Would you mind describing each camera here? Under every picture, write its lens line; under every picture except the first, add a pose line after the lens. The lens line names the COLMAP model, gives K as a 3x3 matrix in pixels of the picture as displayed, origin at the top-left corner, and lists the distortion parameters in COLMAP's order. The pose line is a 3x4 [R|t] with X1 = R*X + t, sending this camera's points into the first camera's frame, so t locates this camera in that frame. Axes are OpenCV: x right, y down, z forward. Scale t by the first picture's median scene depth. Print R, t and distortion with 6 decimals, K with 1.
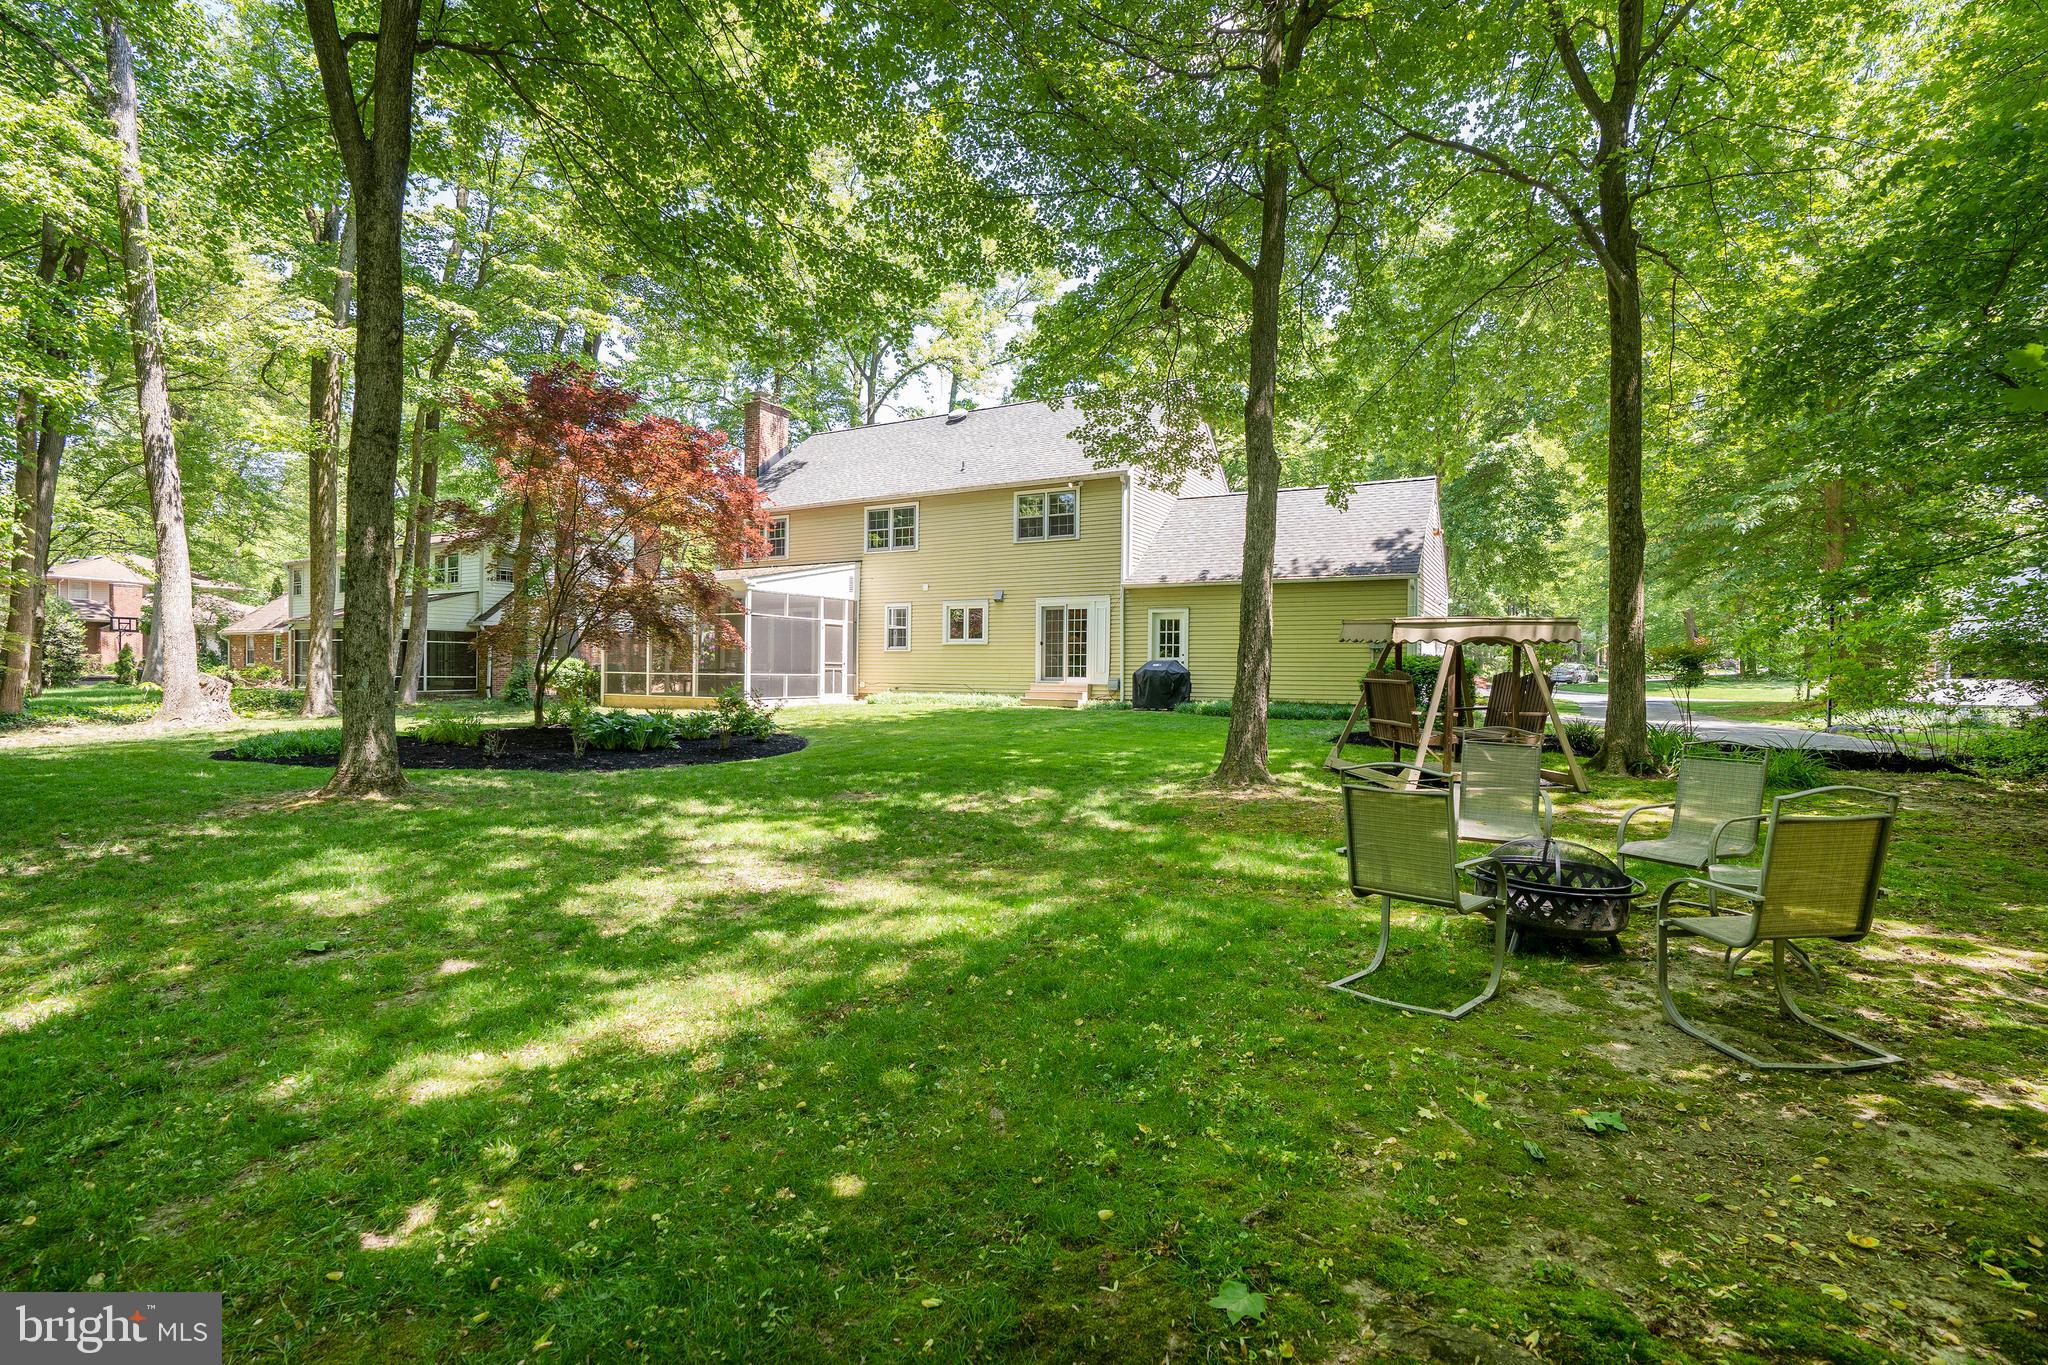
lens RADIAL K [[970.0, 0, 1024.0], [0, 970.0, 682.5], [0, 0, 1]] dist [-0.078533, 0.051116]
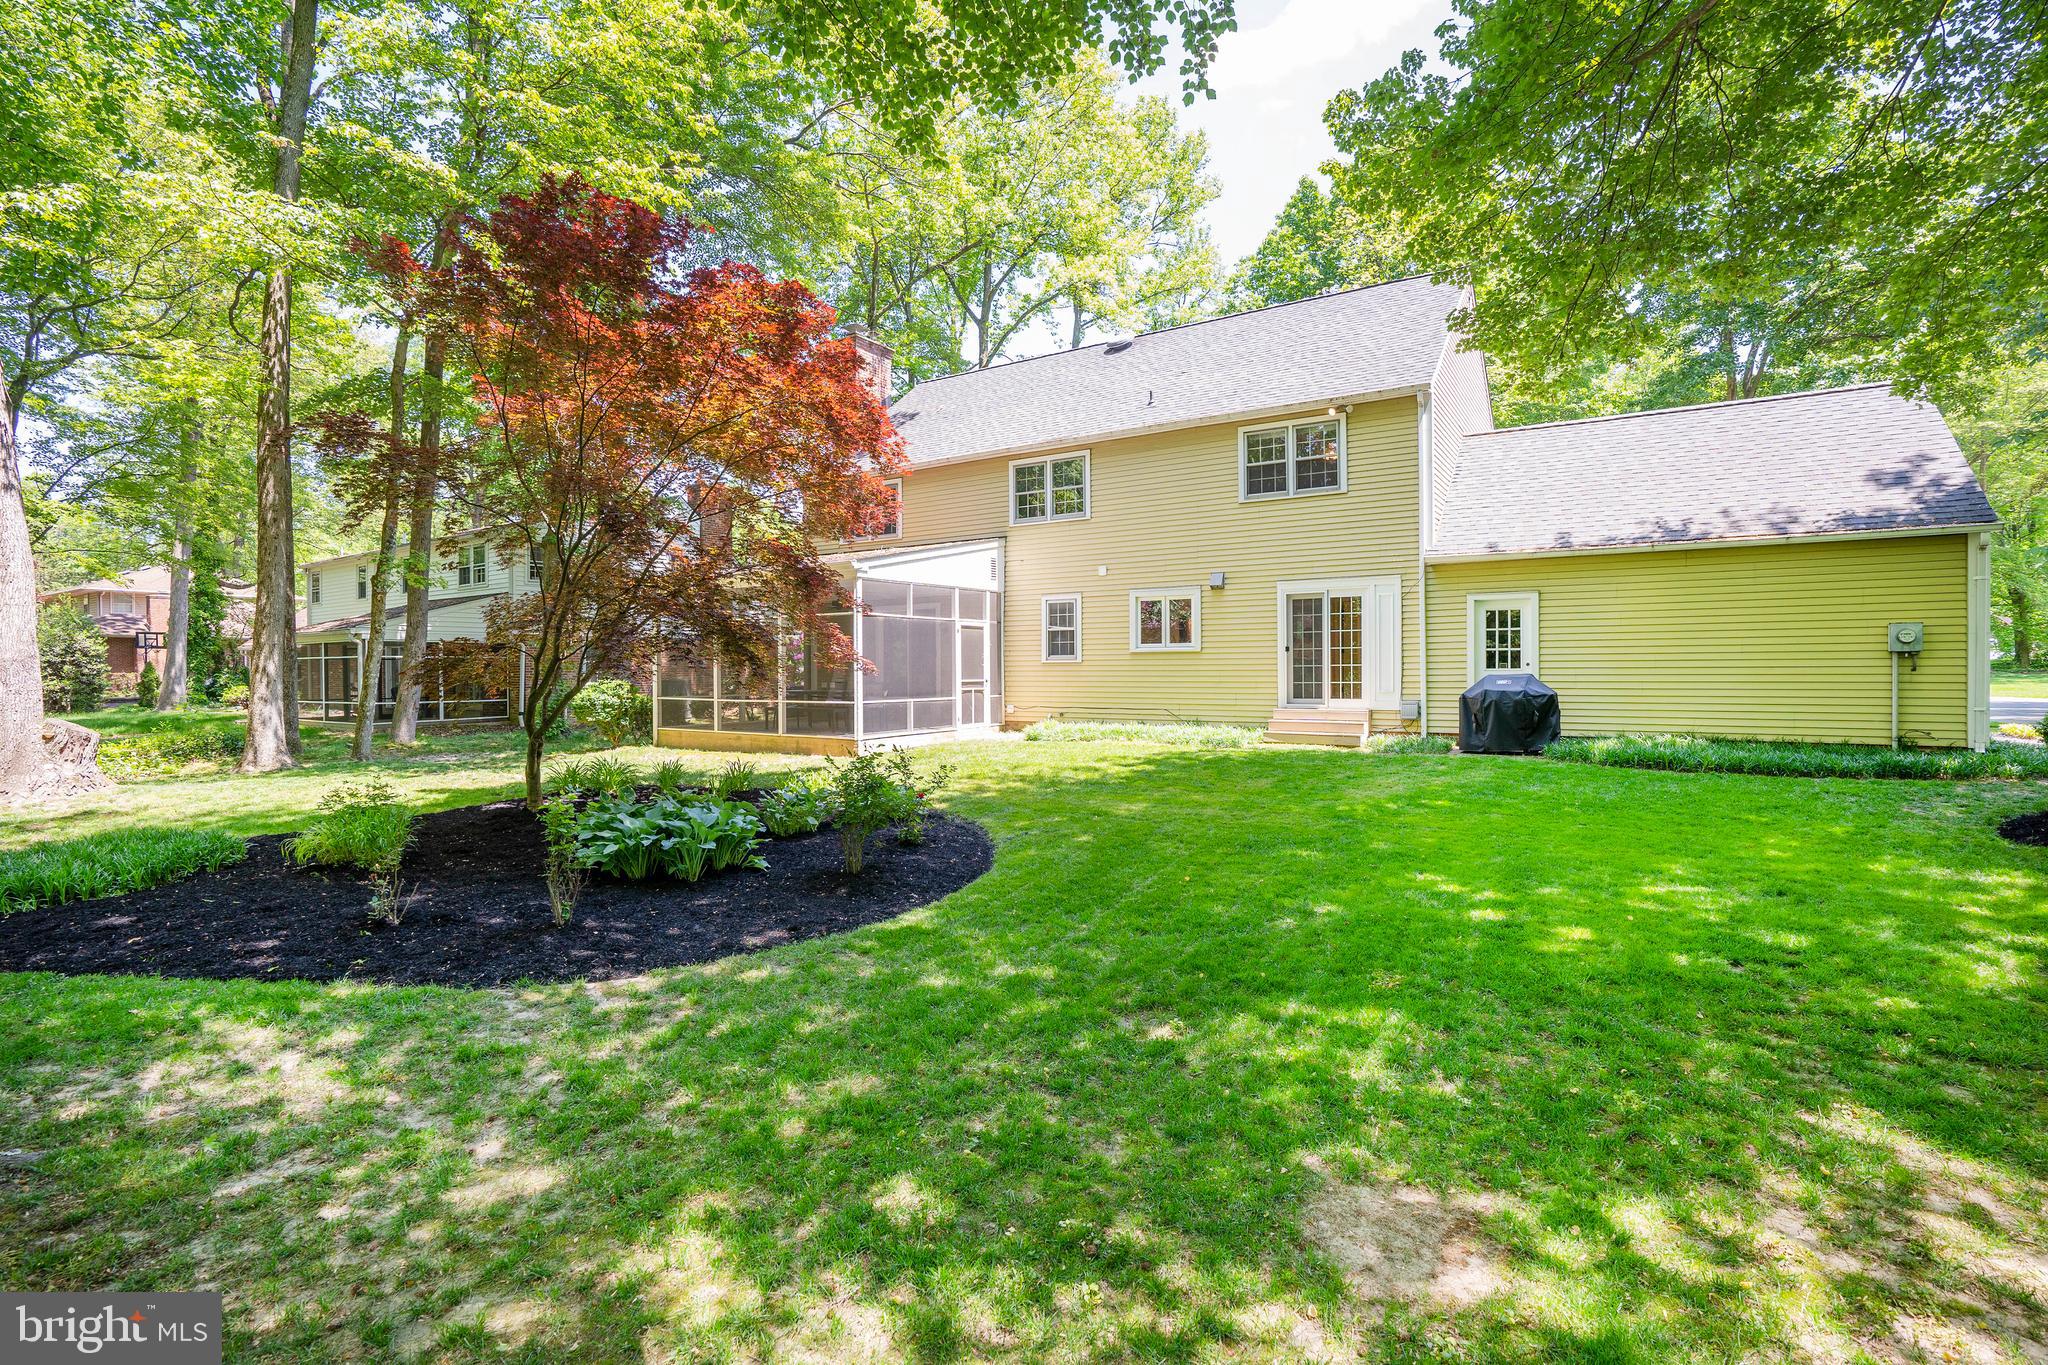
lens RADIAL K [[970.0, 0, 1024.0], [0, 970.0, 682.5], [0, 0, 1]] dist [-0.078533, 0.051116]
pose [[0.997326, -0.015838, -0.071338, -0.115902], [0.016249, 0.999855, 0.005180, -0.023098], [0.071245, -0.006325, 0.997439, 0.311716]]
